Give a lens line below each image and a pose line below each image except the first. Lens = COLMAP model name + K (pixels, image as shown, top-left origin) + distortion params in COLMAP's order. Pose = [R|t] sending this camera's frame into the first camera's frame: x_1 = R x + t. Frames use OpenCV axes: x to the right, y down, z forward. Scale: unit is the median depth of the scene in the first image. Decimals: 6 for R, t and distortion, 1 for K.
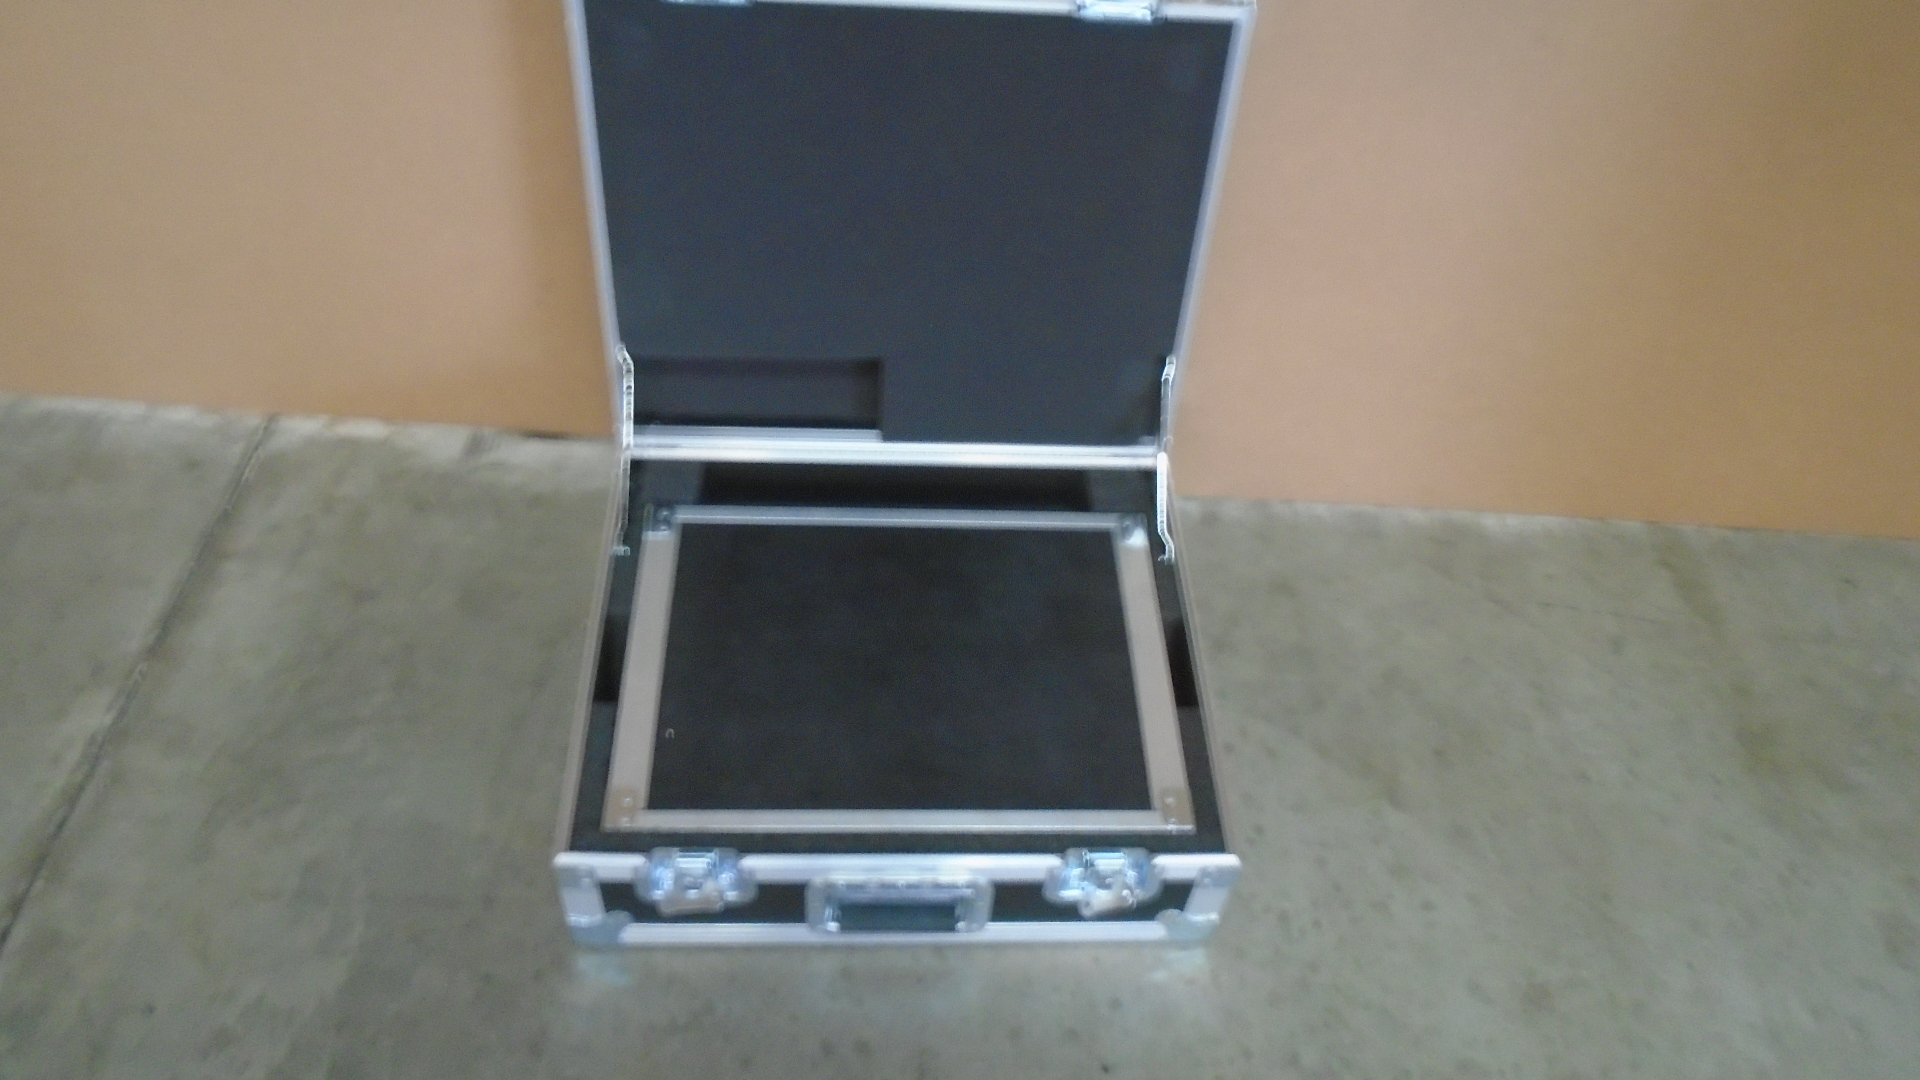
lens RADIAL K [[1465.5, 0, 951.7], [0, 1465.5, 541.9], [0, 0, 1]] dist [-0.020184, 0.013428]
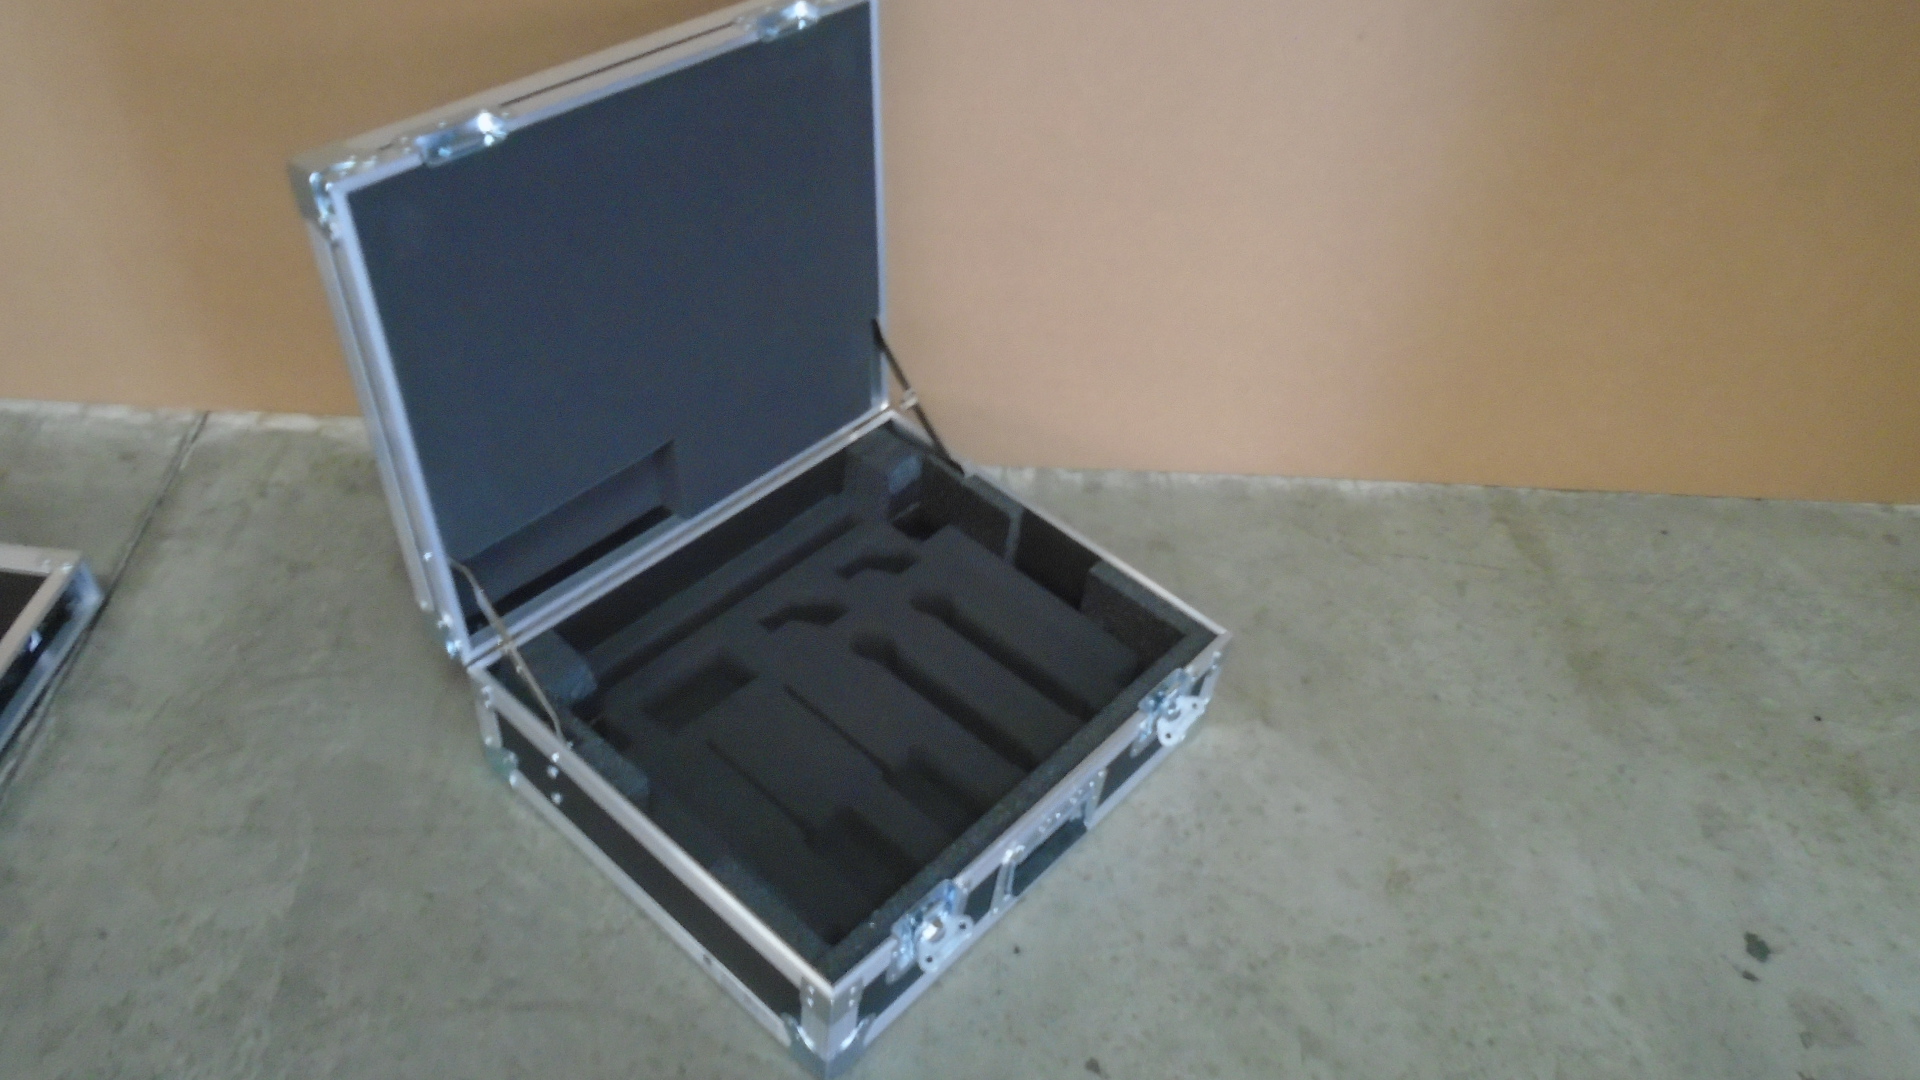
lens RADIAL K [[1465.5, 0, 951.7], [0, 1465.5, 541.9], [0, 0, 1]] dist [-0.020184, 0.013428]
pose [[0.997240, -0.025292, 0.069802, -0.006318], [0.029756, 0.997527, -0.063675, 0.102426], [-0.068019, 0.065576, 0.995527, -0.085105]]
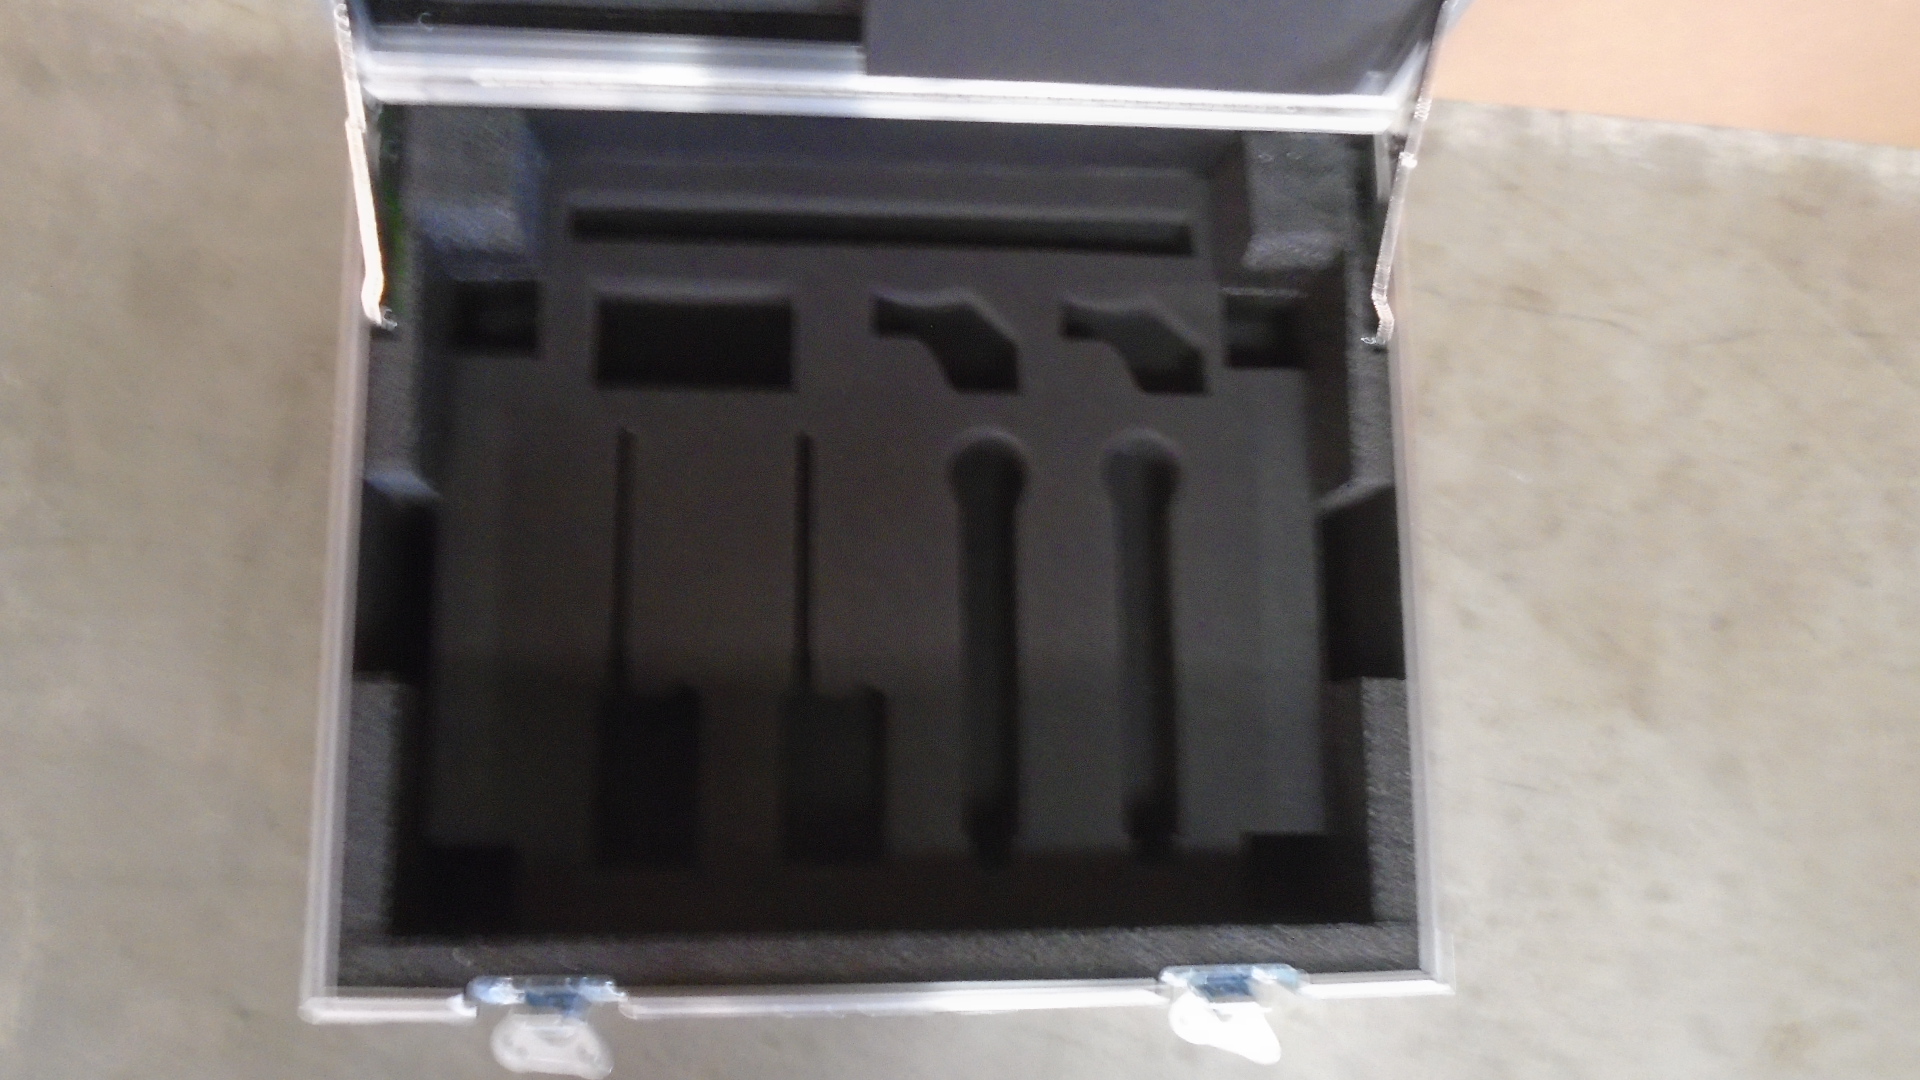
lens RADIAL K [[1465.5, 0, 951.7], [0, 1465.5, 541.9], [0, 0, 1]] dist [-0.020184, 0.013428]
pose [[0.998440, 0.047501, 0.029344, -0.025409], [-0.055821, 0.838211, 0.542482, -0.214259], [0.001172, -0.543274, 0.839555, 0.480536]]
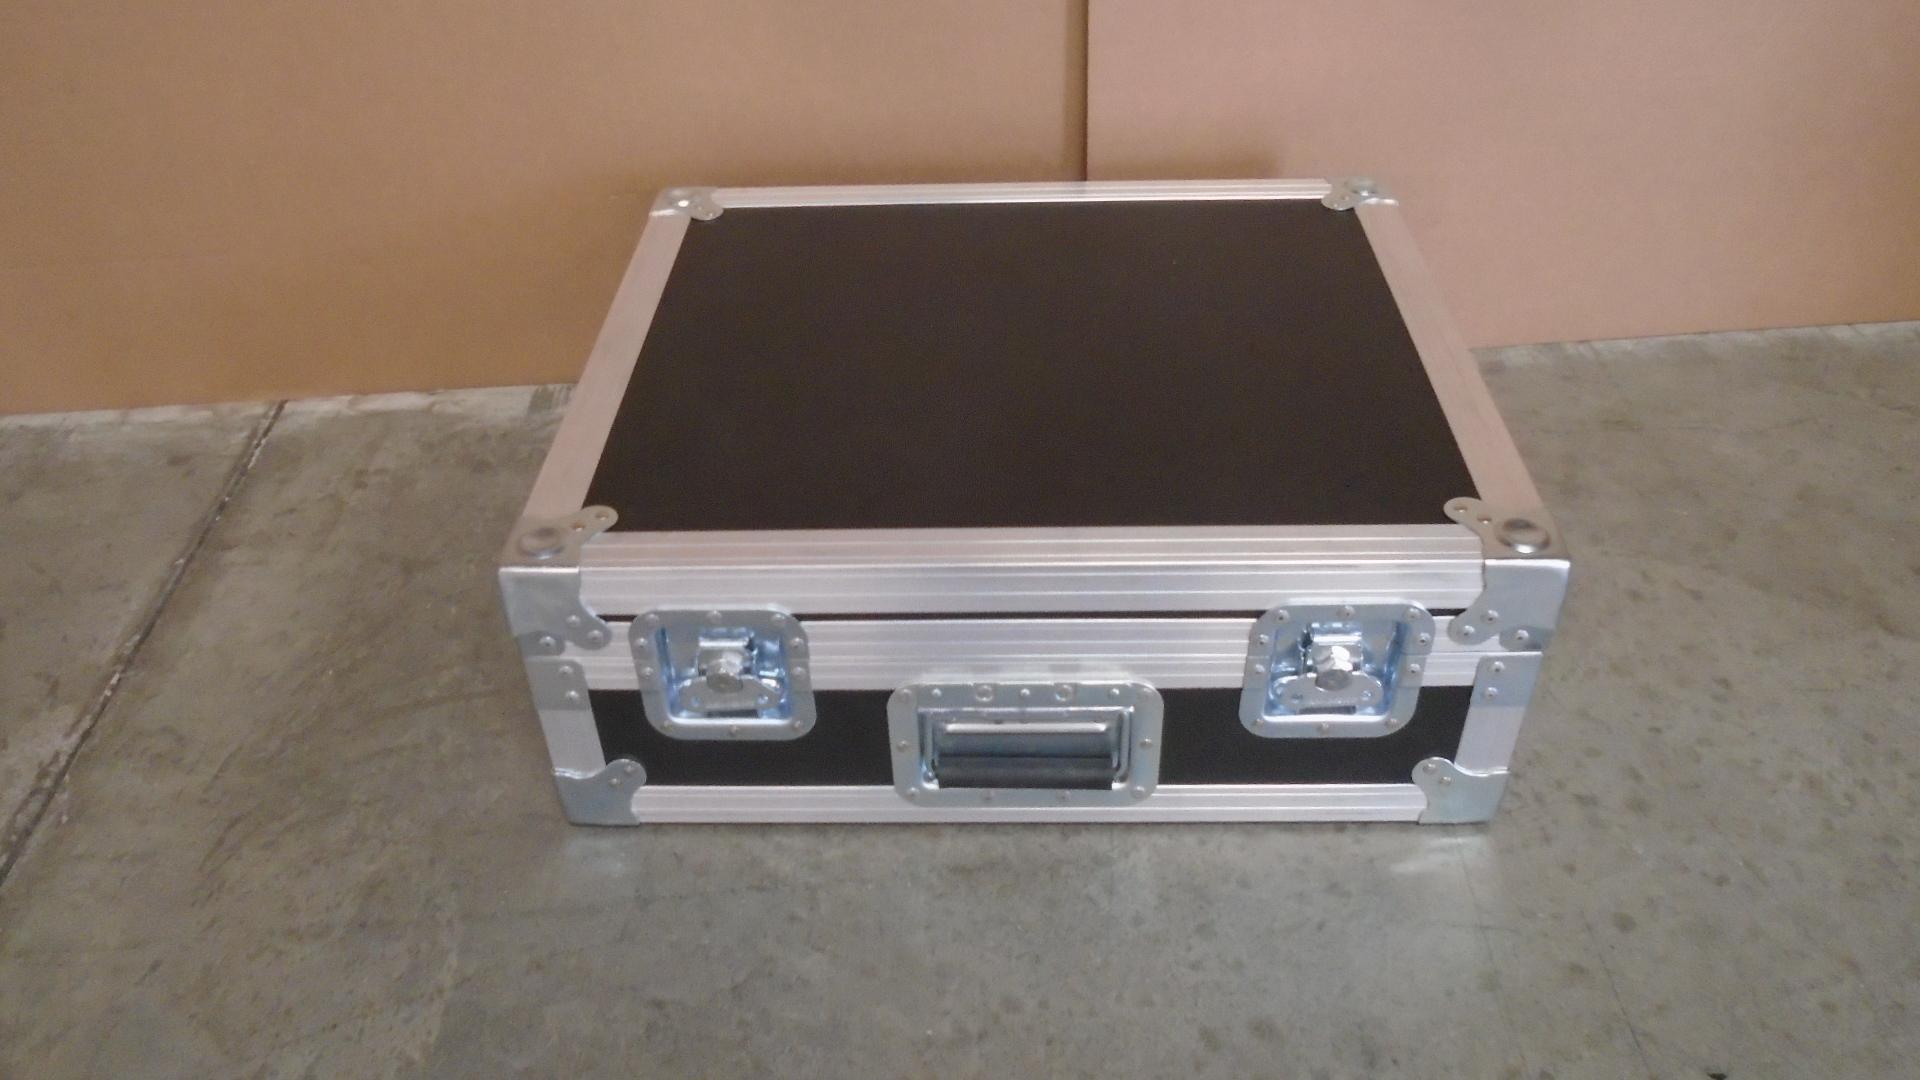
lens RADIAL K [[1465.5, 0, 951.7], [0, 1465.5, 541.9], [0, 0, 1]] dist [-0.020184, 0.013428]
pose [[0.991531, -0.129453, 0.010403, -0.145195], [0.129297, 0.976453, -0.172691, 0.193156], [0.012197, 0.172574, 0.984921, 0.284202]]
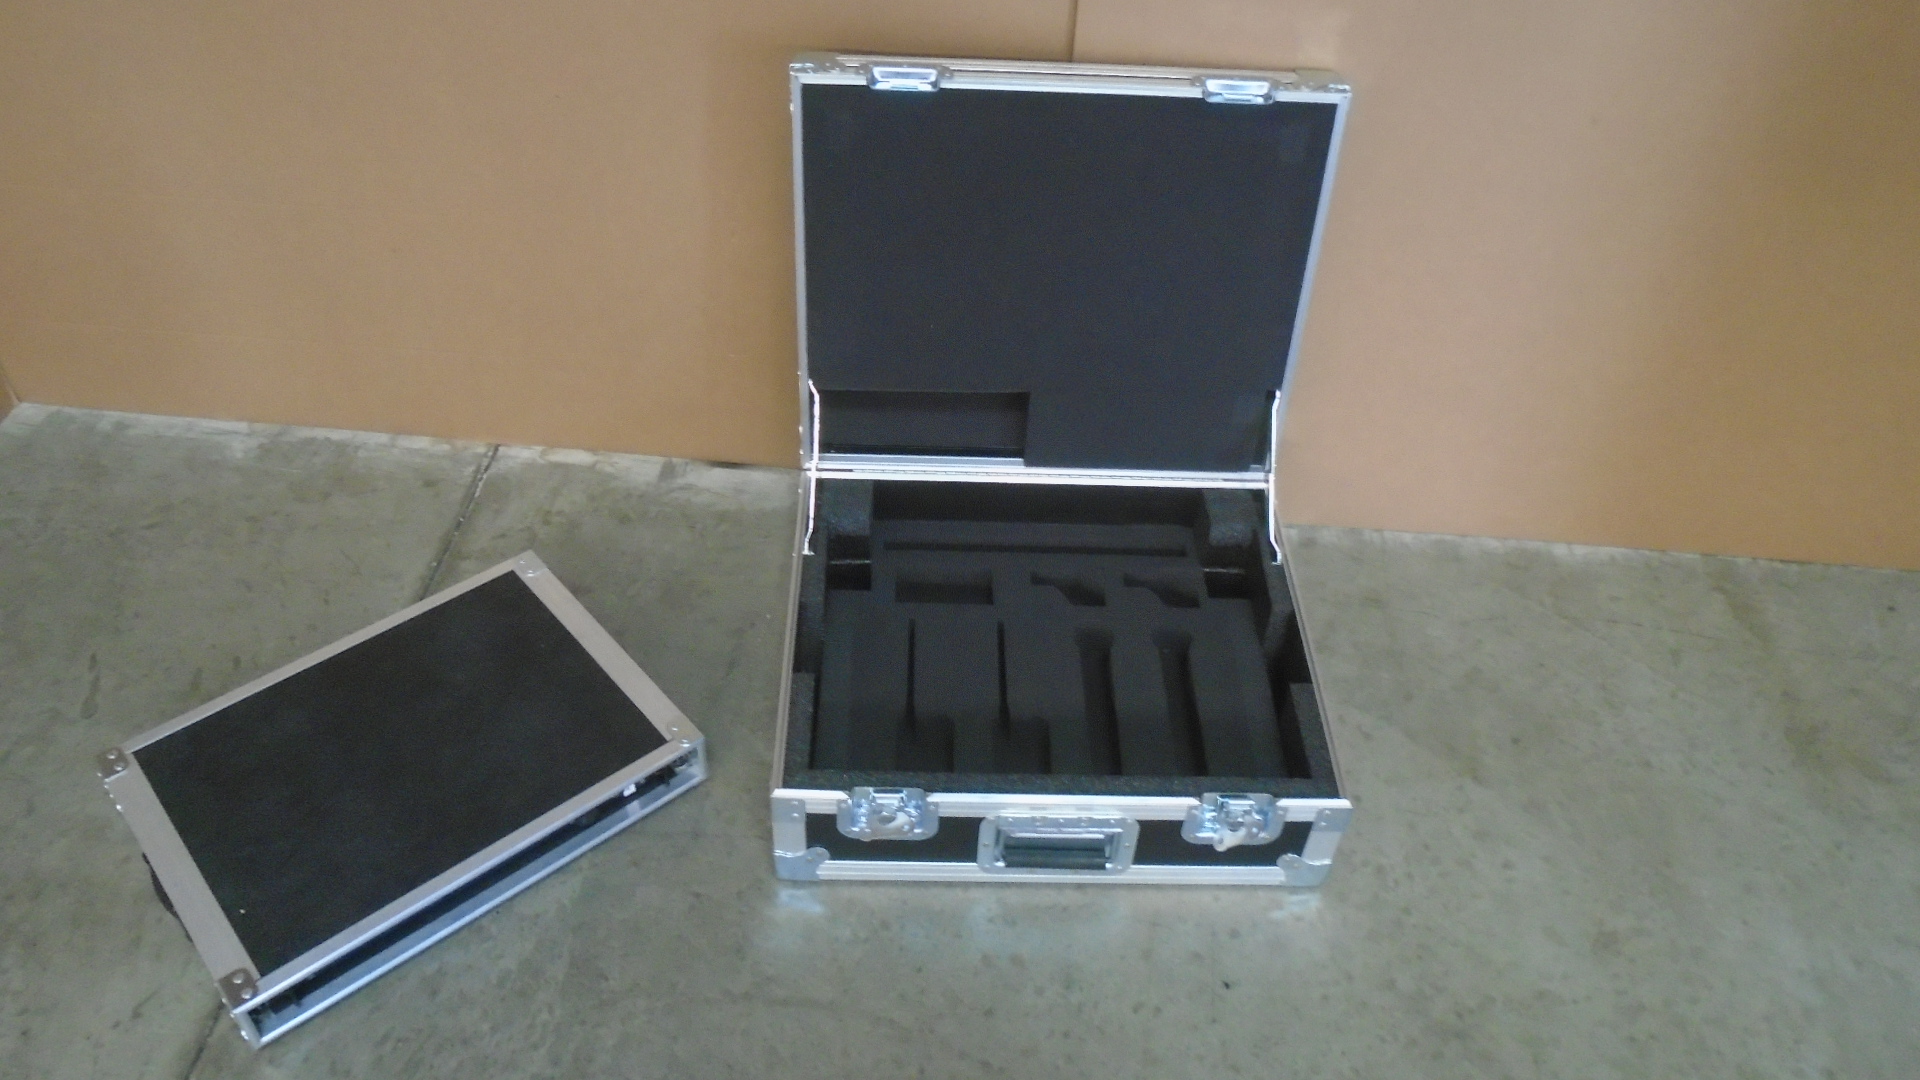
lens RADIAL K [[1465.5, 0, 951.7], [0, 1465.5, 541.9], [0, 0, 1]] dist [-0.020184, 0.013428]
pose [[0.998806, 0.013839, -0.046848, -0.052560], [-0.017553, 0.996656, -0.079810, 0.089037], [0.045587, 0.080537, 0.995709, -0.160043]]
